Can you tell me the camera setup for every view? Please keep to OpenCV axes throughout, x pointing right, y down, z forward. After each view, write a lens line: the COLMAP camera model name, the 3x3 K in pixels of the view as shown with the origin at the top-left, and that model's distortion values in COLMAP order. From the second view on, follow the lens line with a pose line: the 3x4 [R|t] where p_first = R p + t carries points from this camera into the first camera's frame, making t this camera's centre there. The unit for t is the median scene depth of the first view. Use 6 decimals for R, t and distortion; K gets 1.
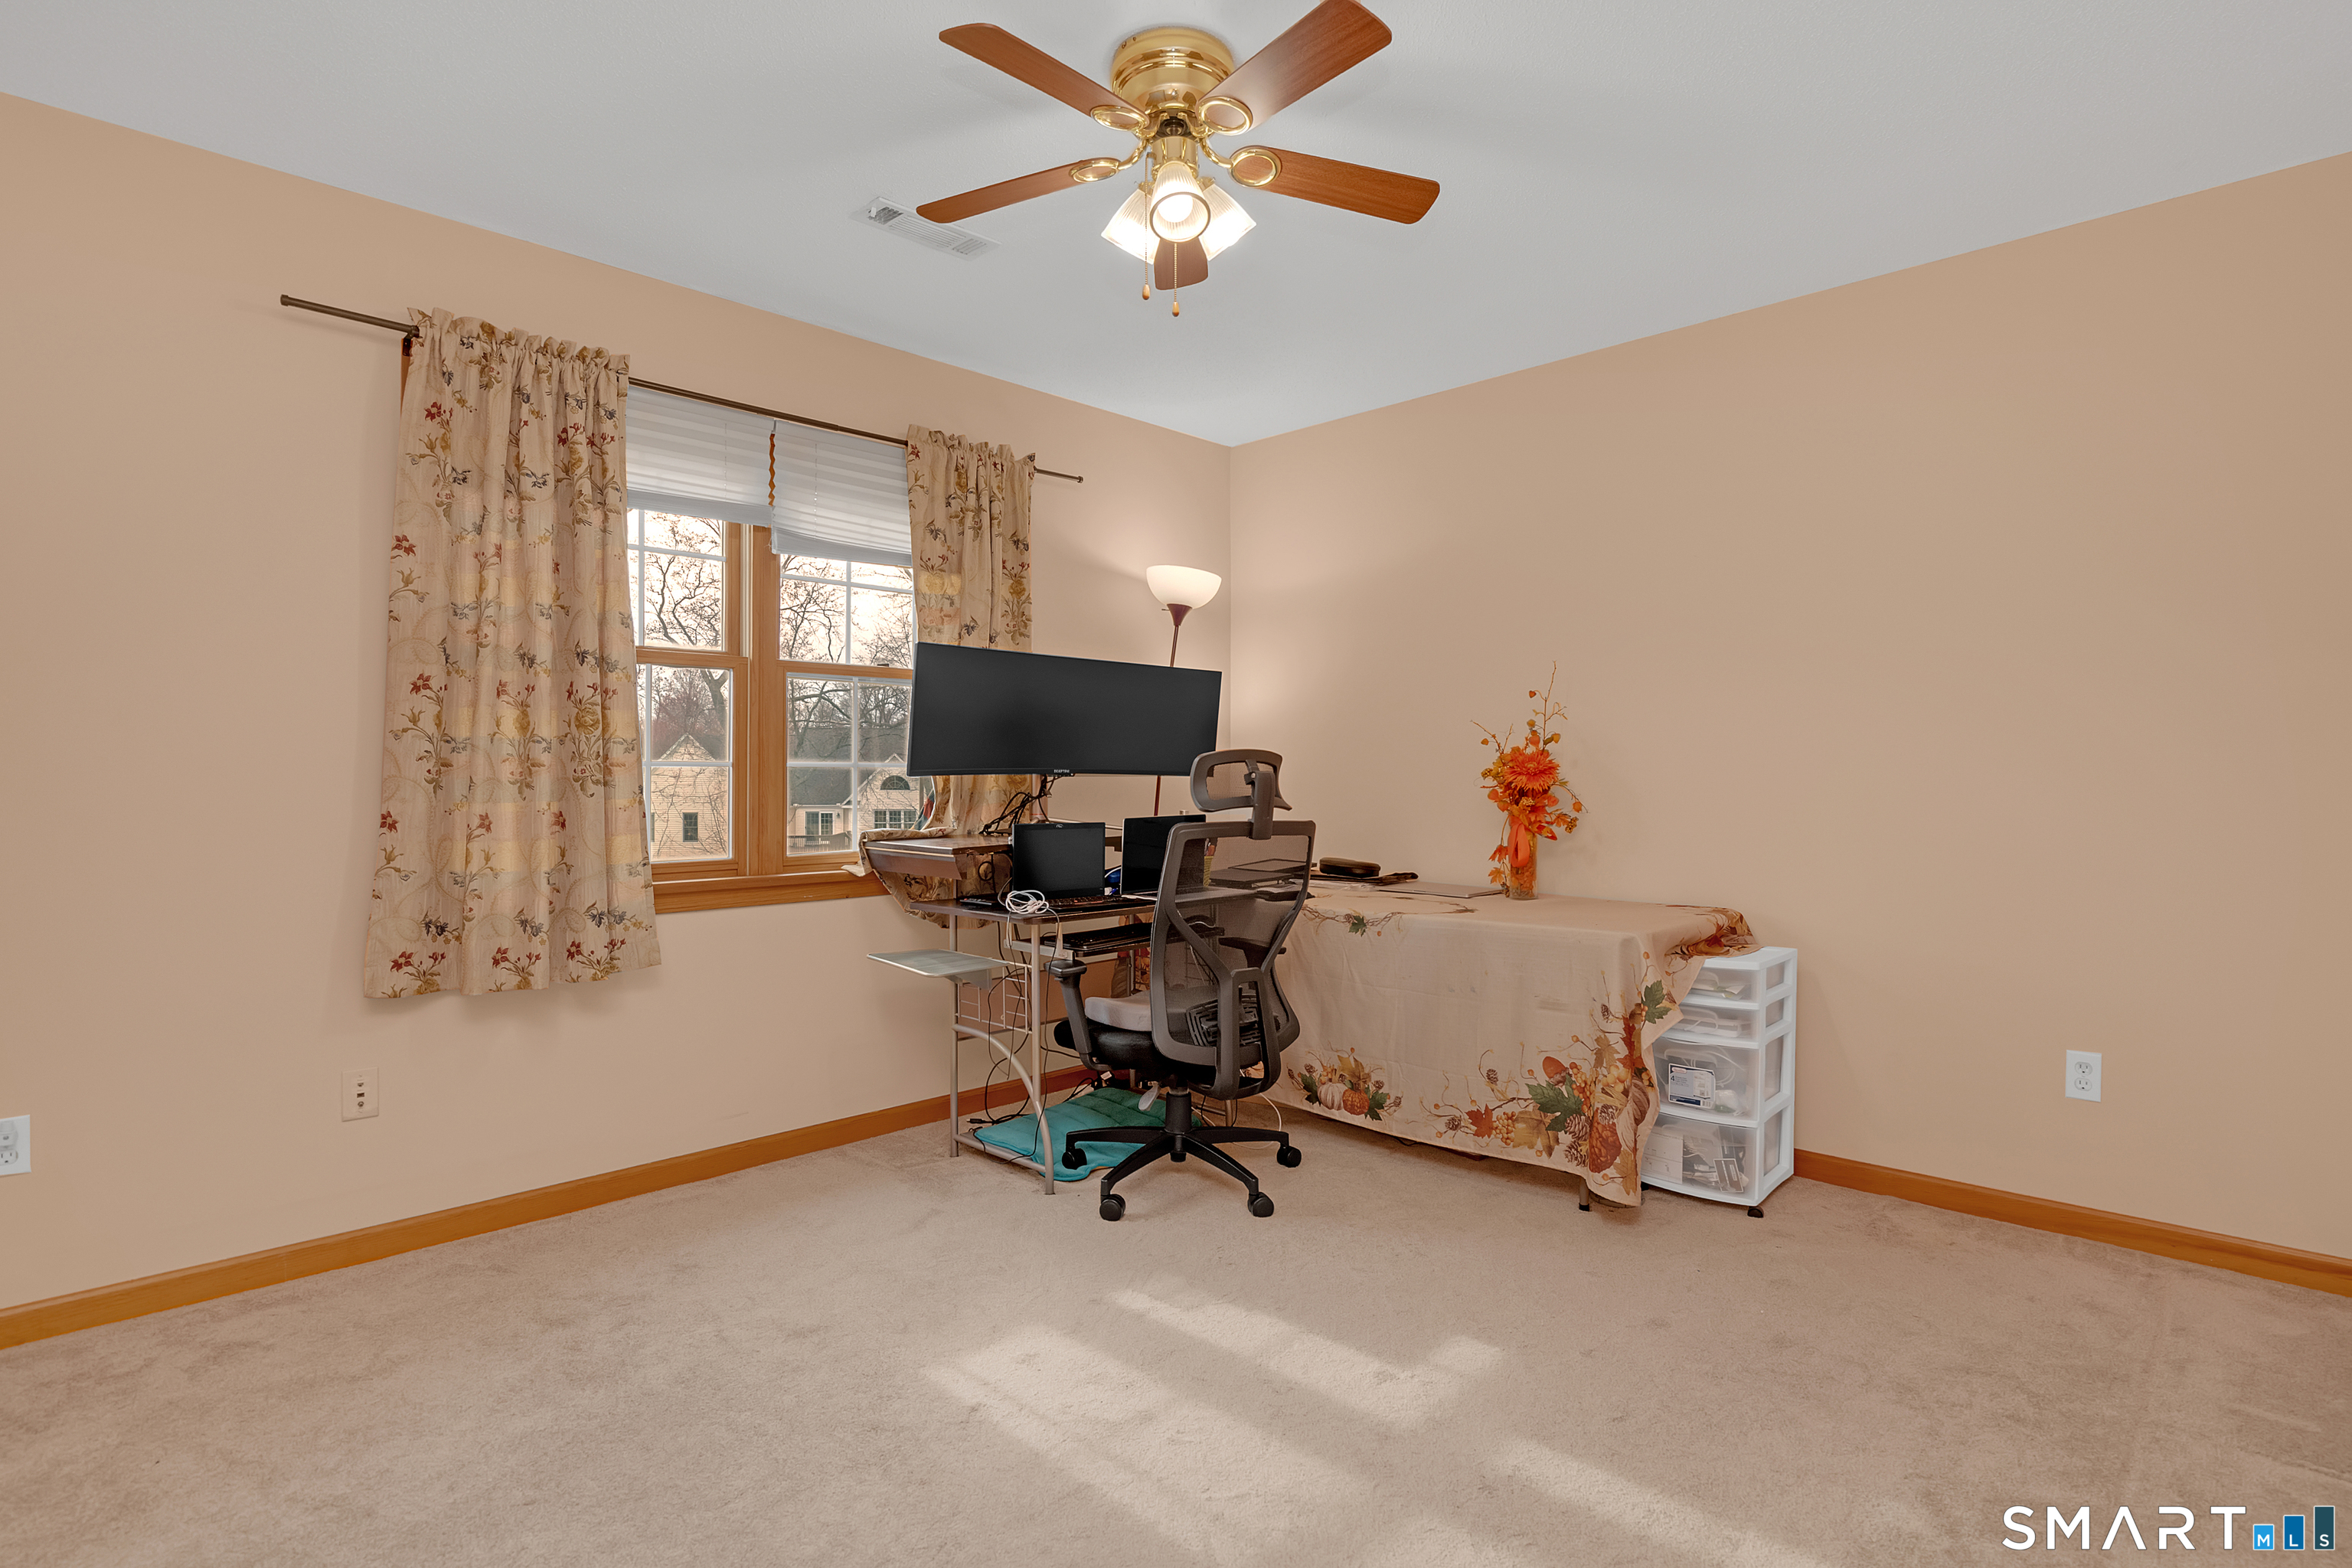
lens RADIAL K [[1161.0, 0, 1191.5], [0, 1161.0, 769.4], [0, 0, 1]] dist [-0.015176, -0.000098]
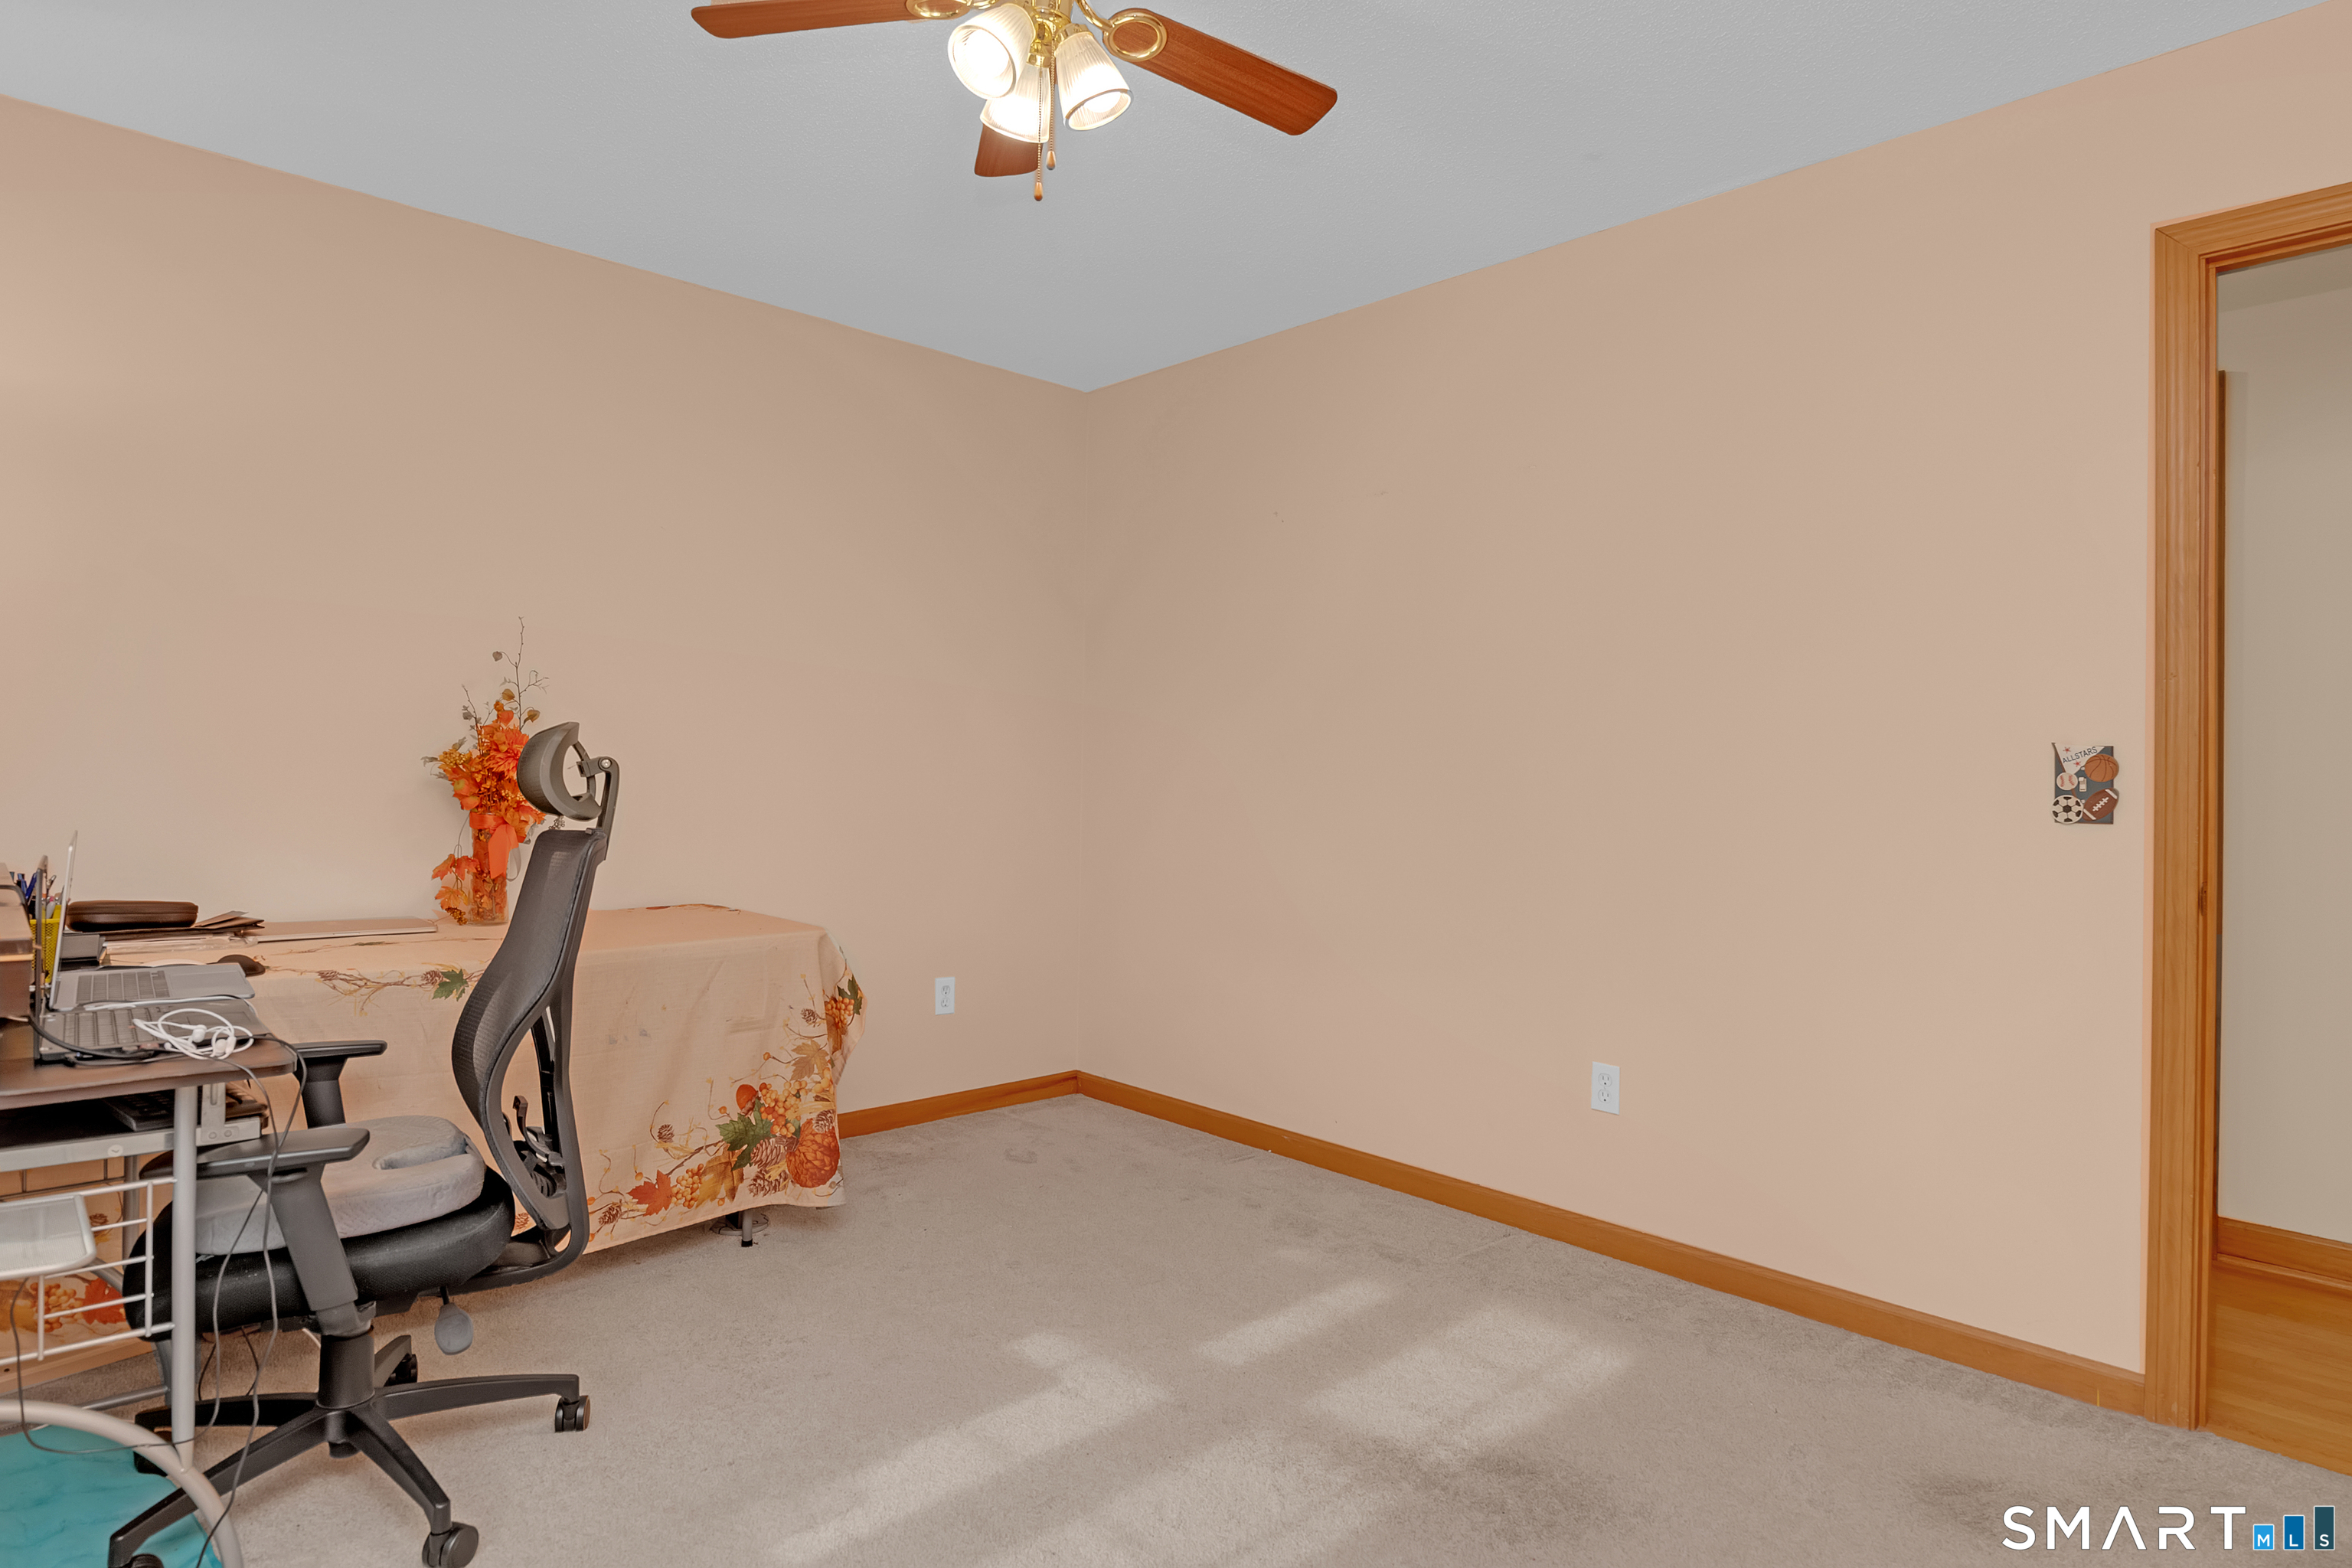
lens RADIAL K [[1284.9, 0, 1176.8], [0, 1284.9, 745.9], [0, 0, 1]] dist [-0.017040, -0.000260]
pose [[0.049940, 0.021508, 0.998521, -0.651019], [-0.021763, 0.999554, -0.020442, 0.002861], [-0.998515, -0.020710, 0.050386, 0.622945]]
